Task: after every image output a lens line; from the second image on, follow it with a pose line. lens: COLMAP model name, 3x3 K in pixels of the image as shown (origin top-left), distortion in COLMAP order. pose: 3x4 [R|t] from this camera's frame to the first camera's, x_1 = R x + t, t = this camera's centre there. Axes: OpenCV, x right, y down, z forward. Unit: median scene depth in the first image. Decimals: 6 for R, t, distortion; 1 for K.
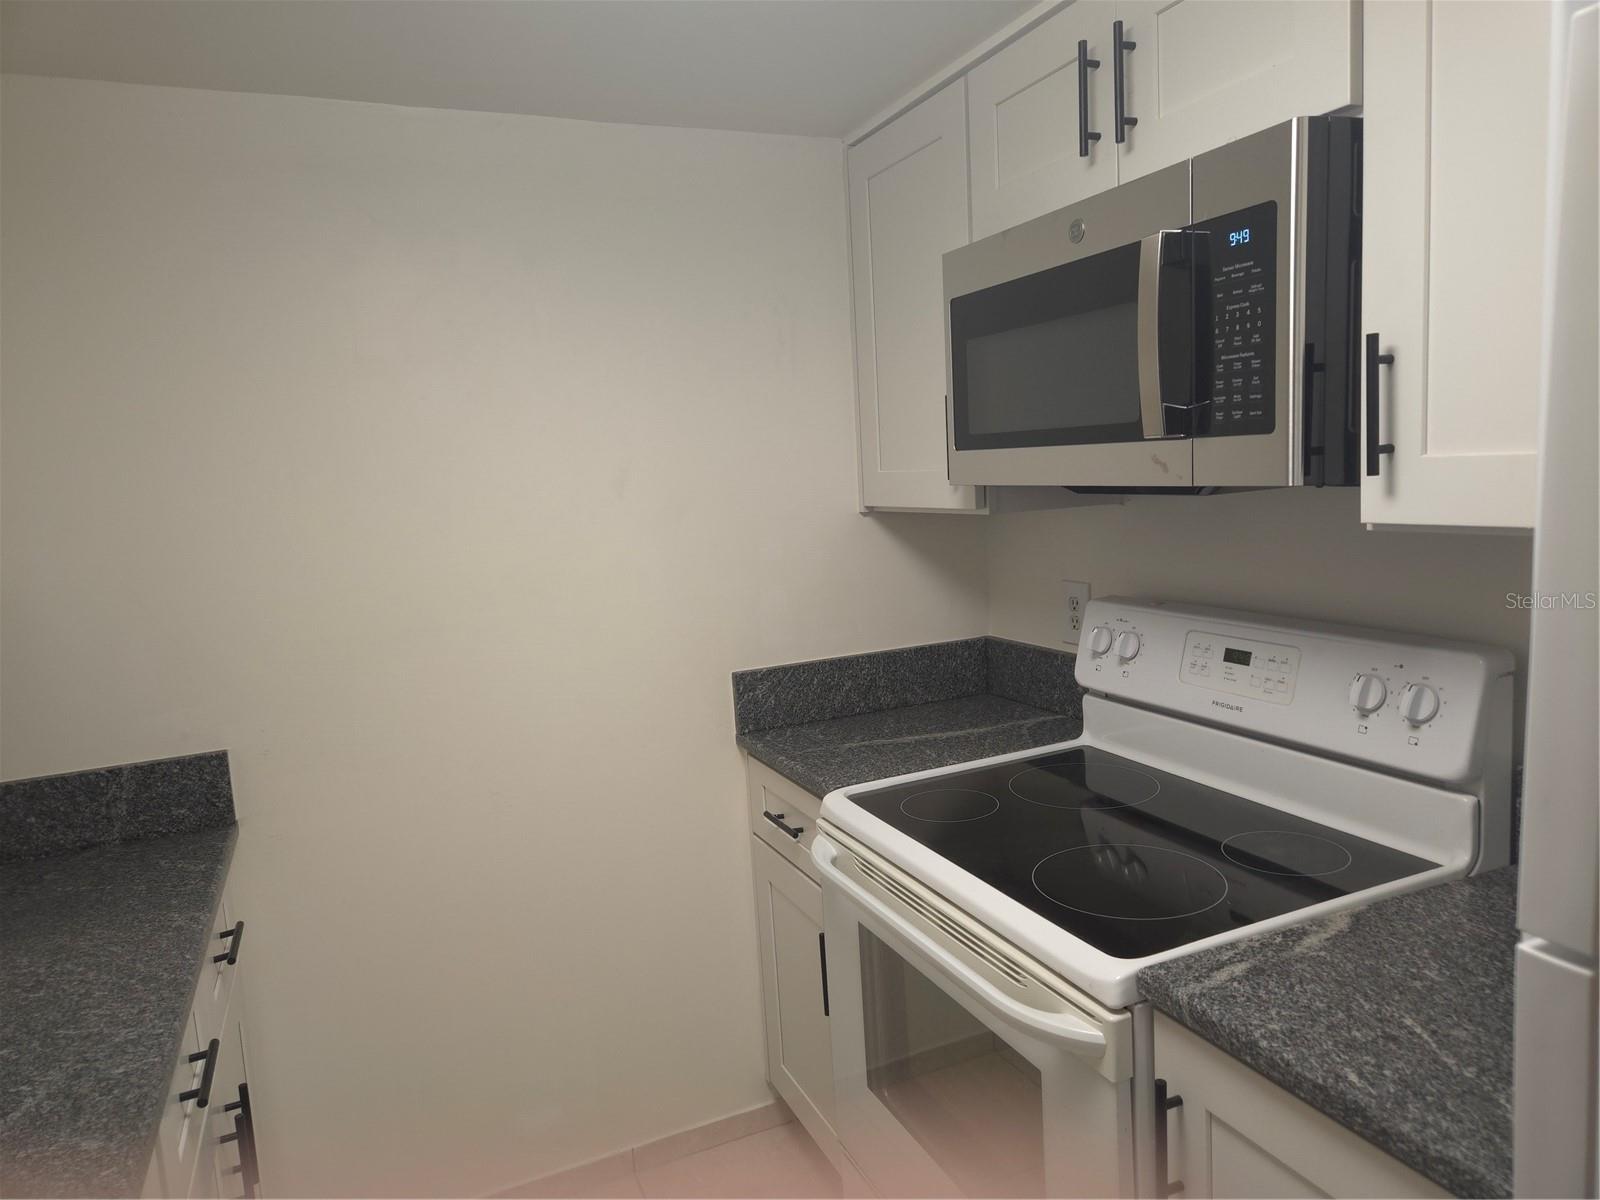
lens RADIAL K [[1077.1, 0, 806.5], [0, 1077.1, 590.7], [0, 0, 1]] dist [0.074703, -0.061751]
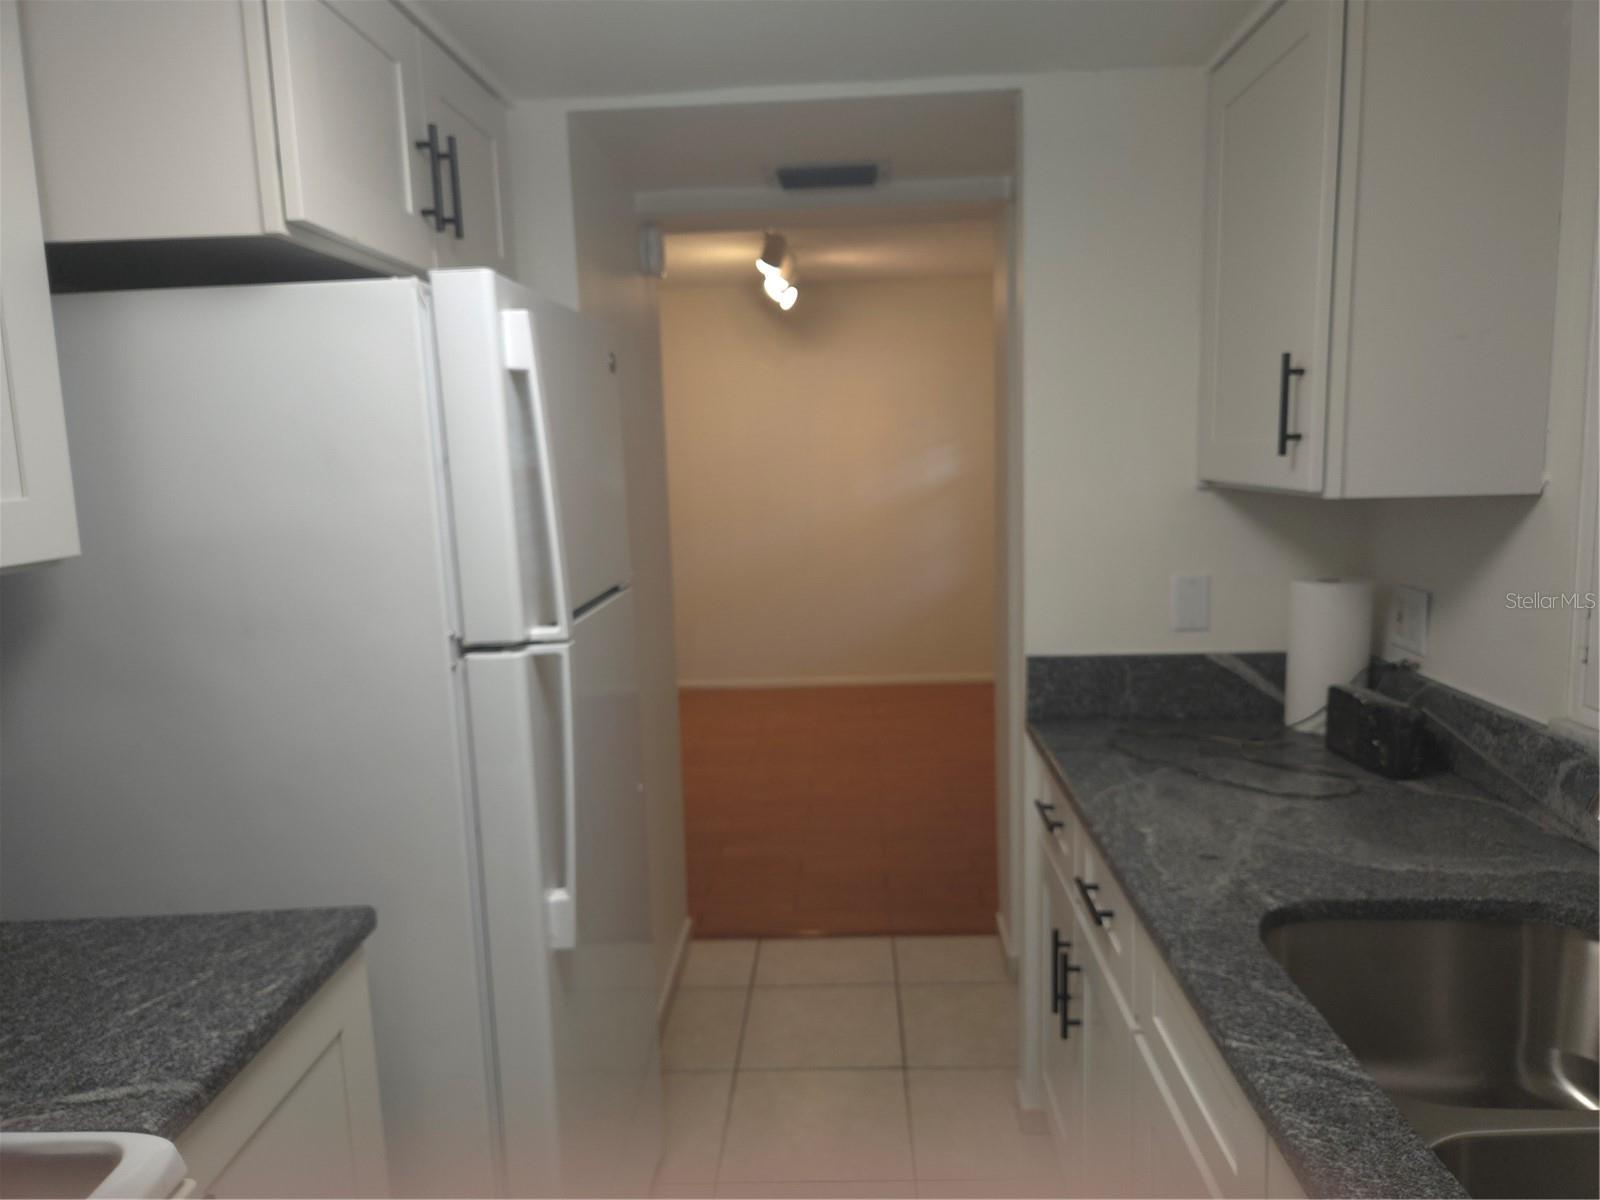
lens RADIAL K [[1079.8, 0, 798.5], [0, 1079.8, 611.2], [0, 0, 1]] dist [0.065965, -0.053355]
pose [[-0.889921, 0.026719, 0.455332, -0.316011], [0.145707, 0.962629, 0.228289, -0.082816], [-0.432216, 0.269504, -0.860556, 0.892351]]
